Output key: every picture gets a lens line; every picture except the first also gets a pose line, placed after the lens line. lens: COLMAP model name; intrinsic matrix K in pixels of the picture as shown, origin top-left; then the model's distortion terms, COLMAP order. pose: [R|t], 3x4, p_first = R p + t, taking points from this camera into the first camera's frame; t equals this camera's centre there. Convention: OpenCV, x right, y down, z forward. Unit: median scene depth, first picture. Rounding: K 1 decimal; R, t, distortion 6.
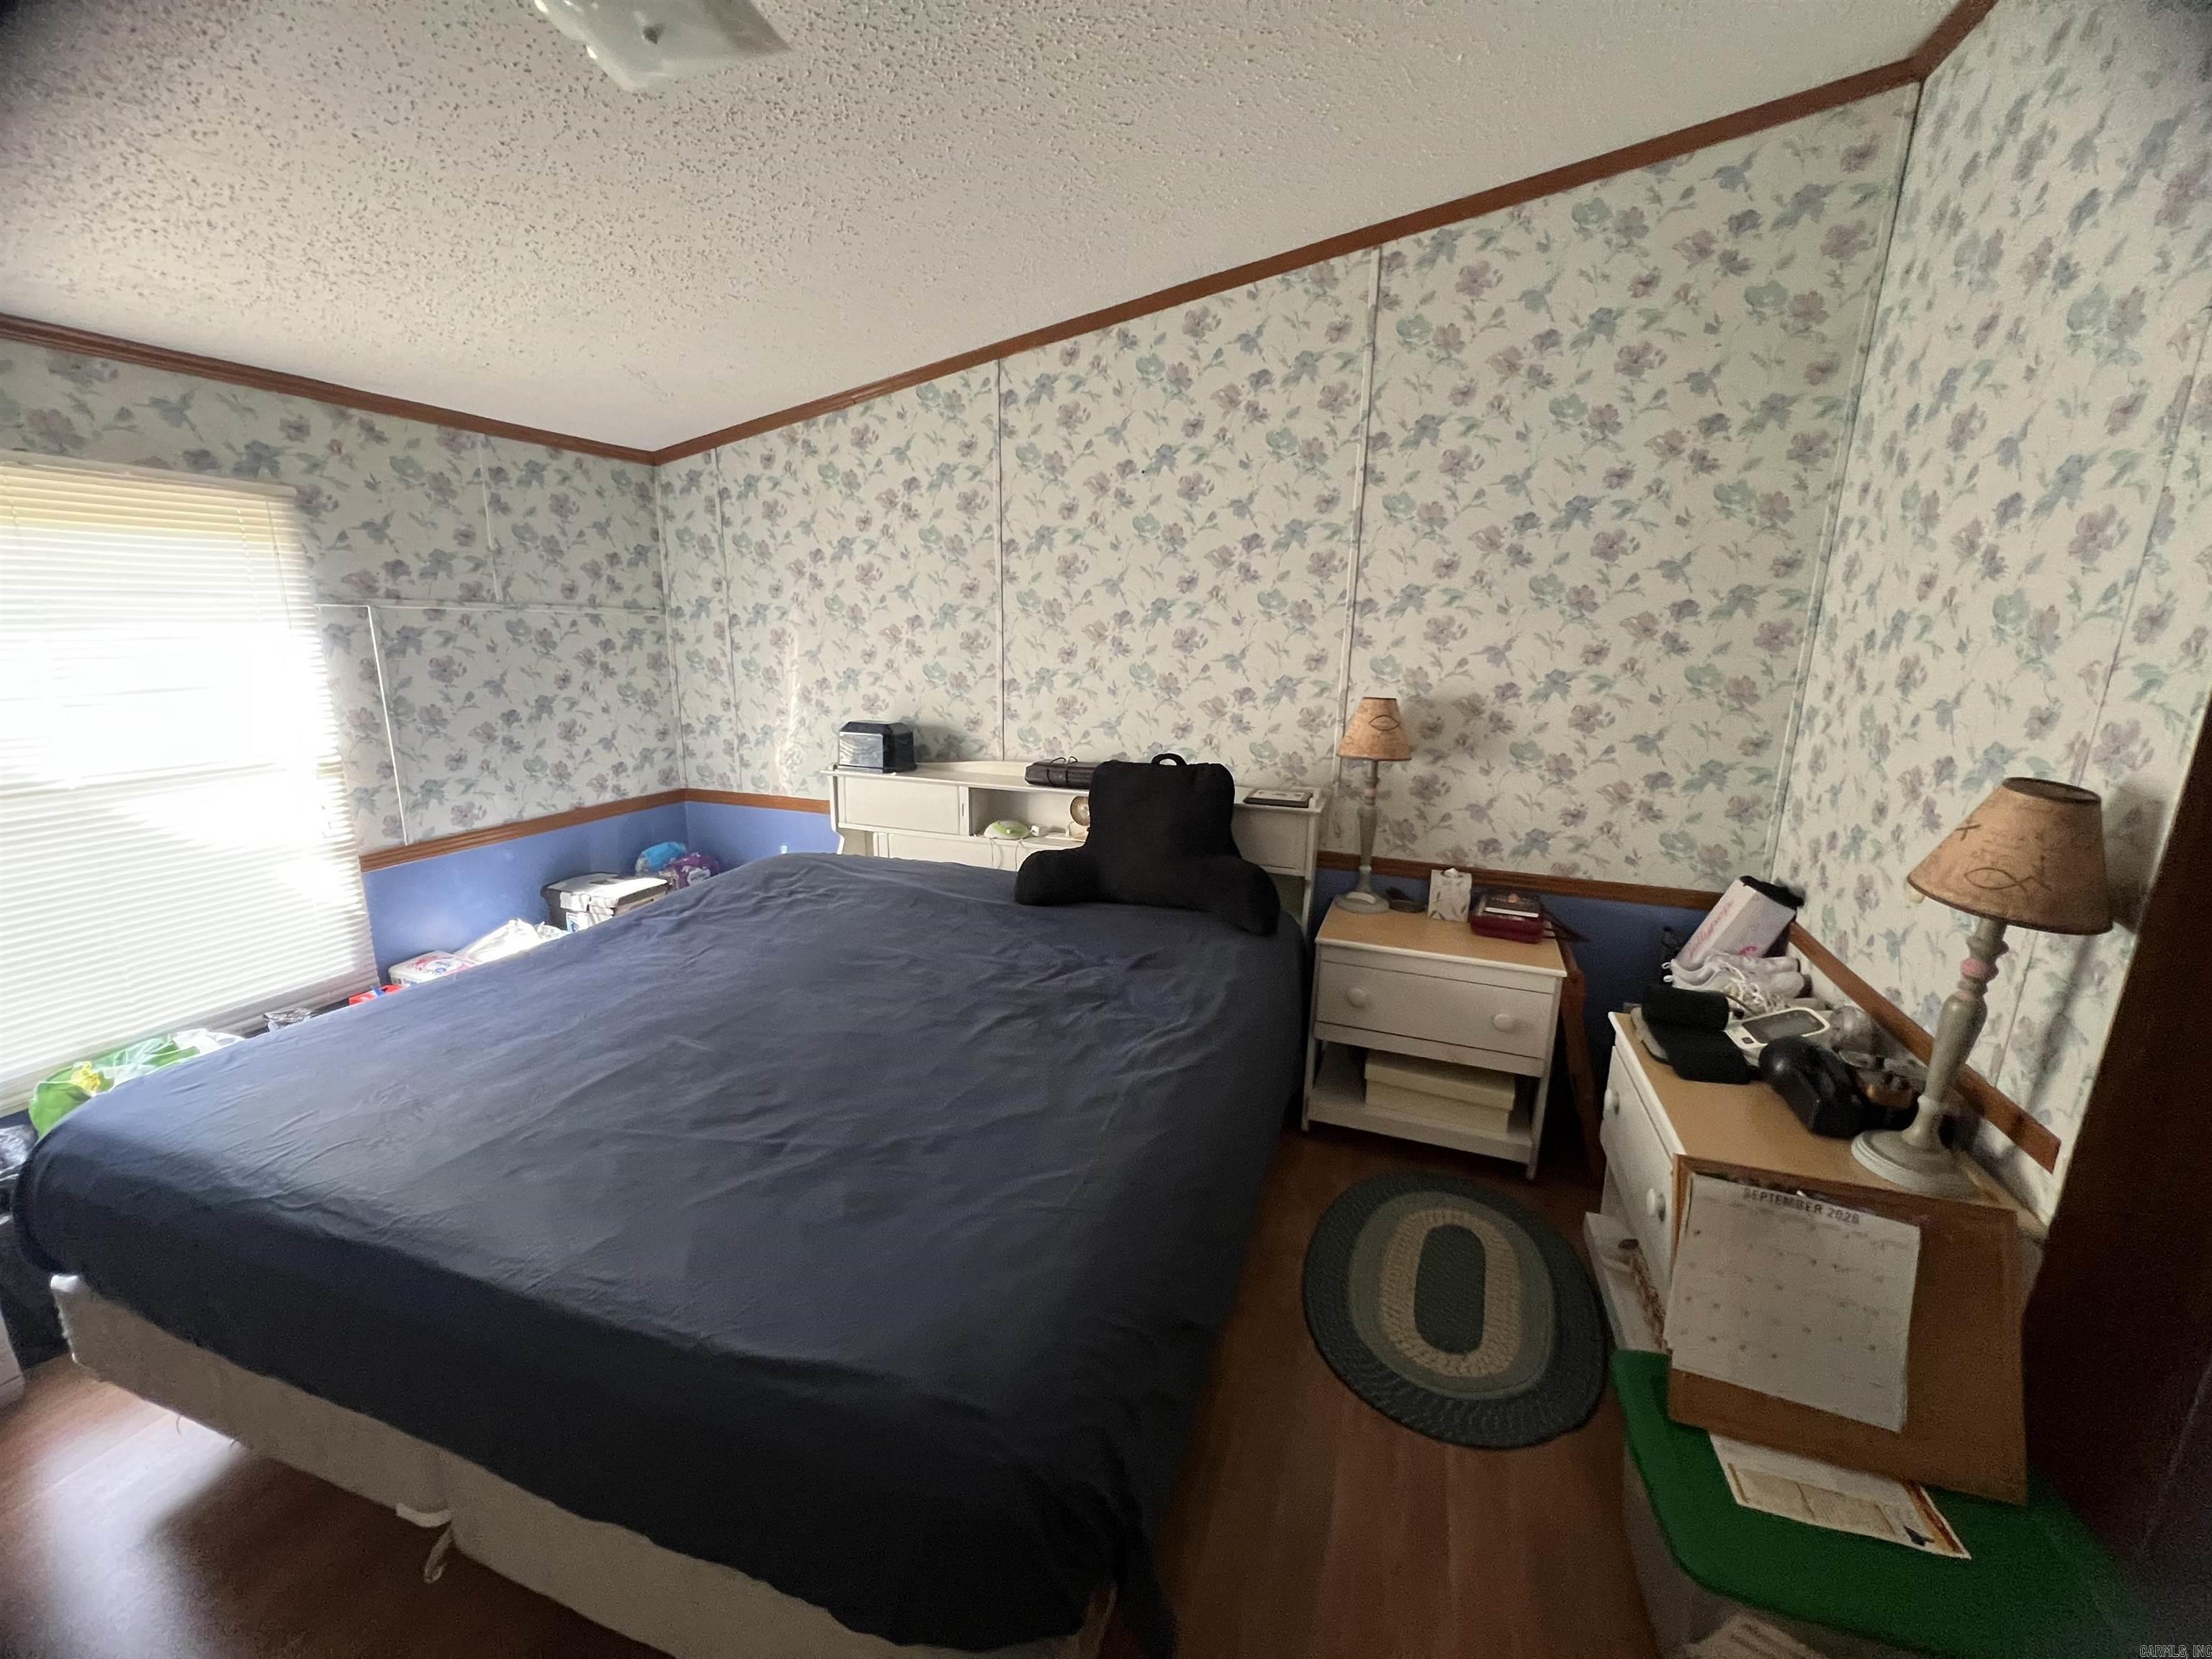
lens RADIAL K [[888.5, 0, 1104.6], [0, 888.5, 830.3], [0, 0, 1]] dist [-0.002757, 0.000439]
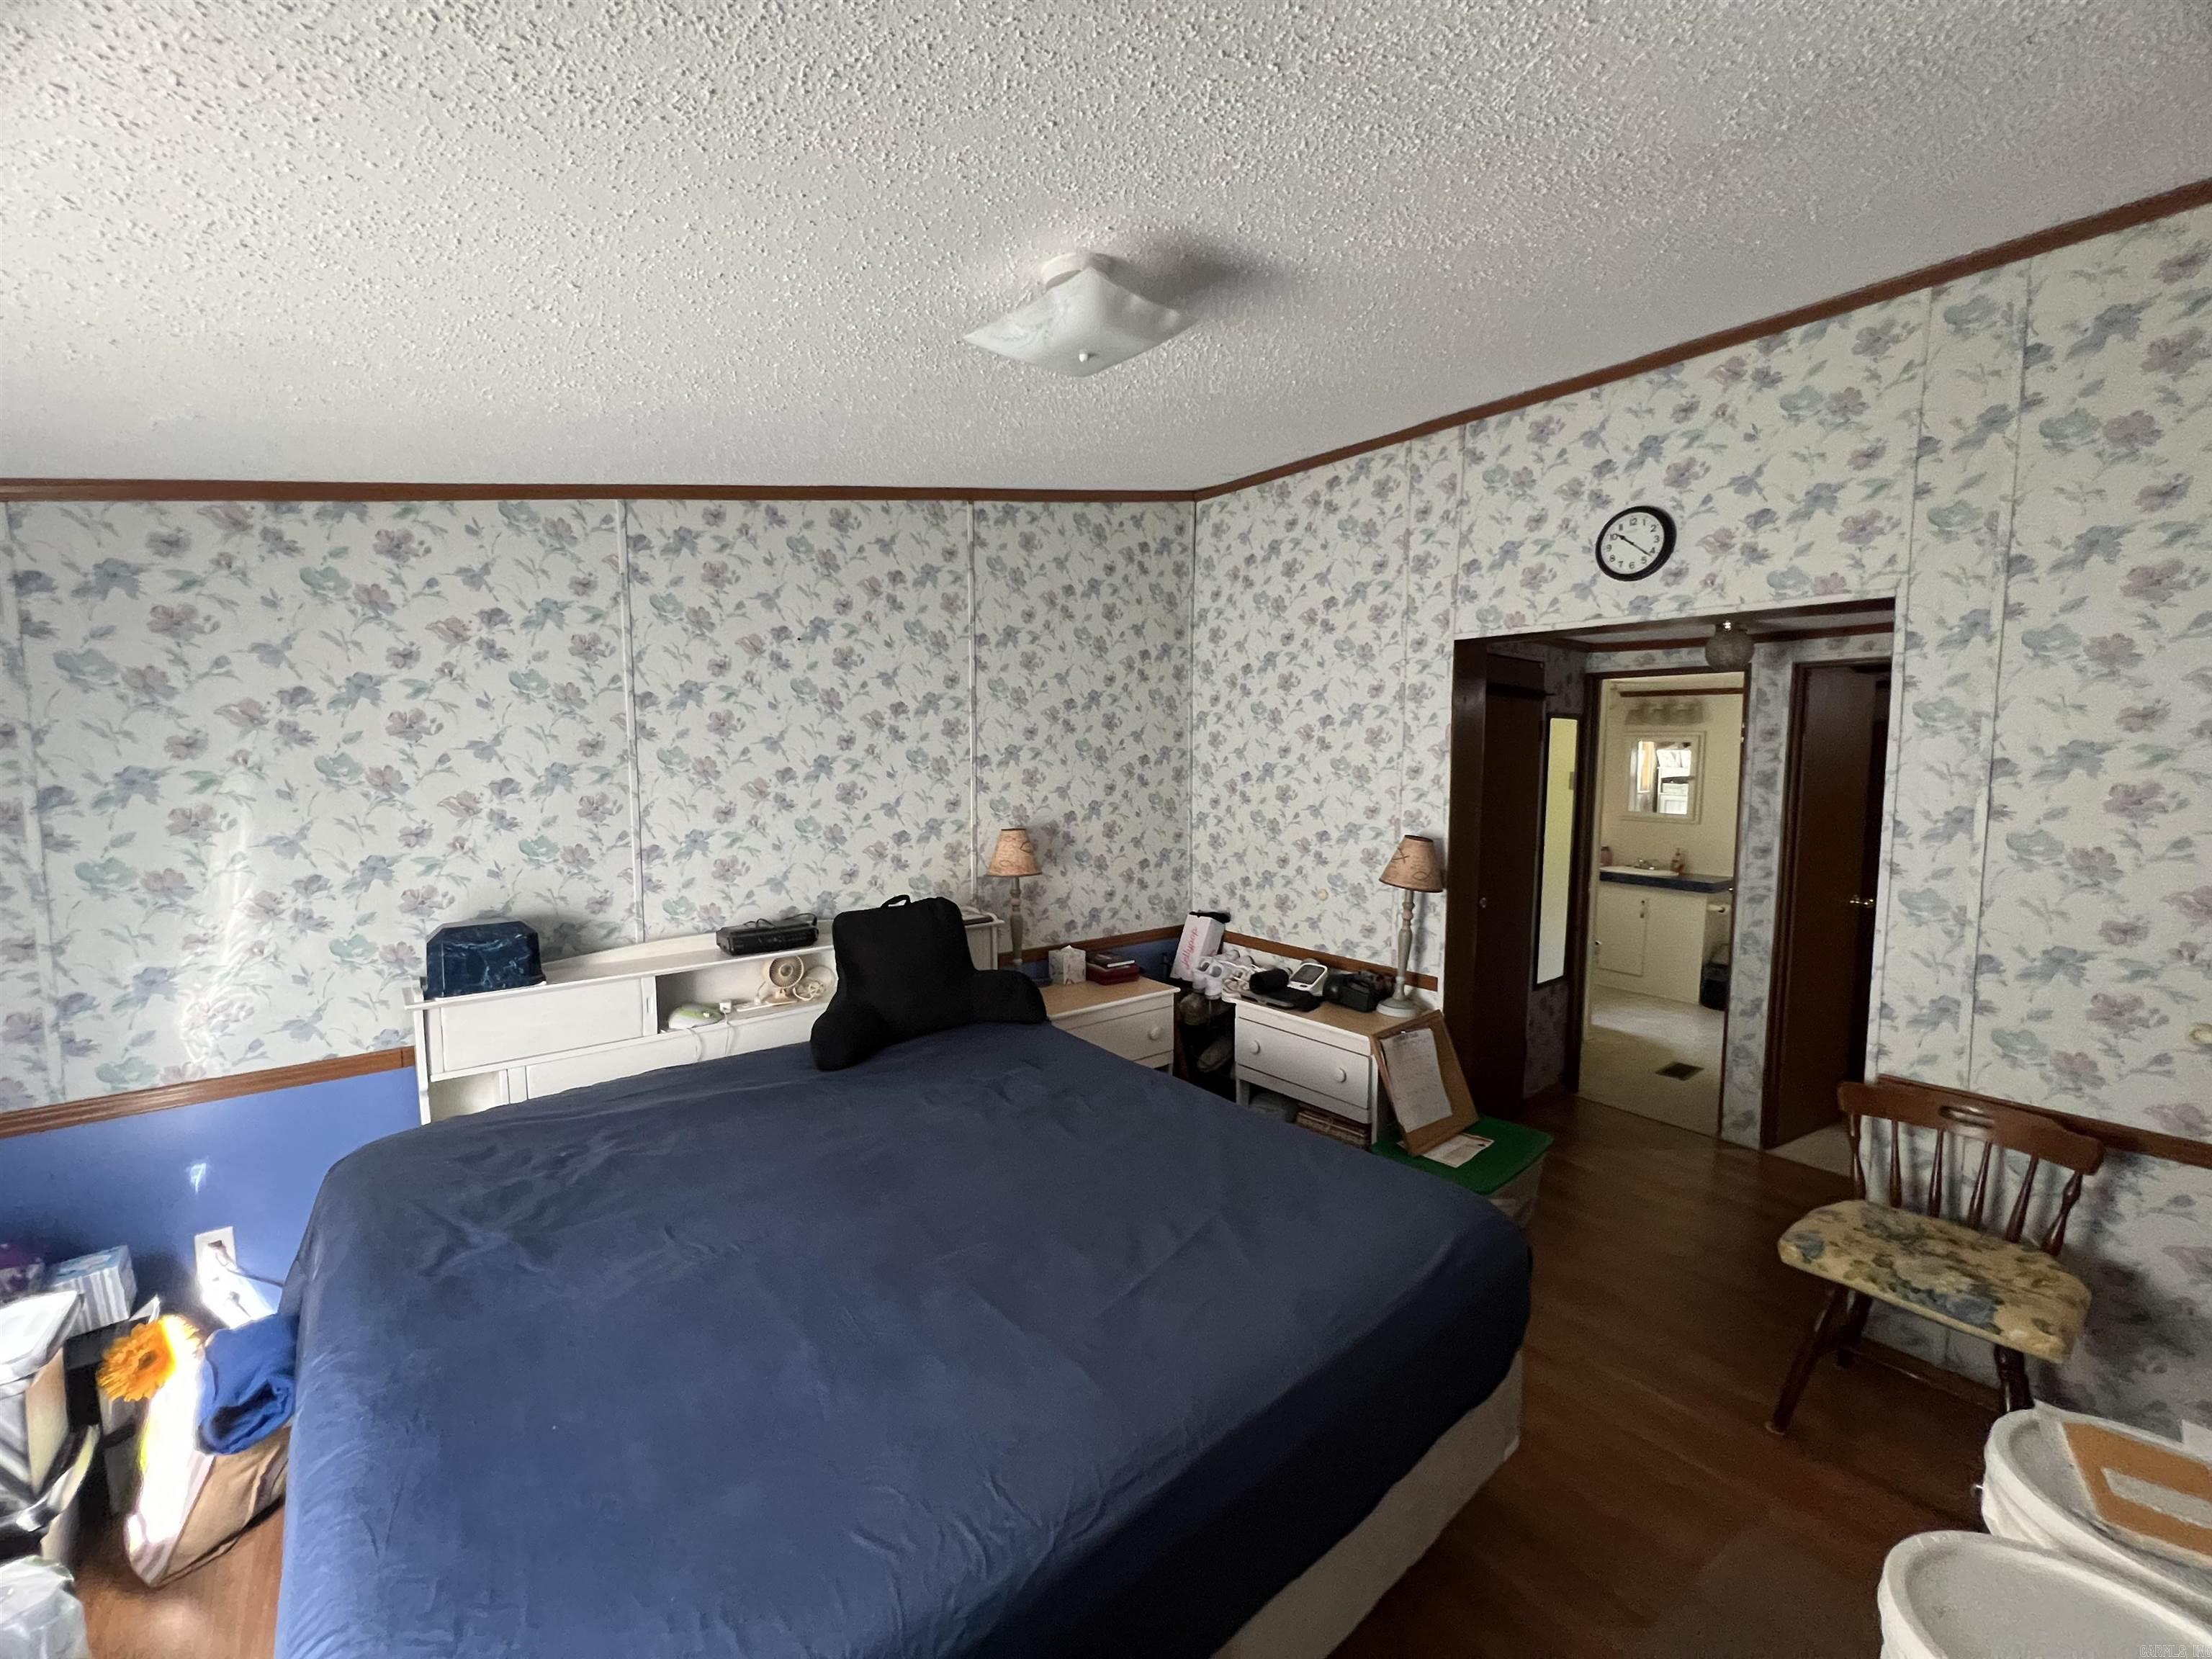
lens RADIAL K [[888.5, 0, 1107.3], [0, 888.5, 828.8], [0, 0, 1]] dist [-0.002757, 0.000439]
pose [[0.512246, -0.087208, 0.854400, -0.719871], [0.199941, 0.979606, -0.019884, -0.092941], [-0.835241, 0.181015, 0.519236, 0.196013]]
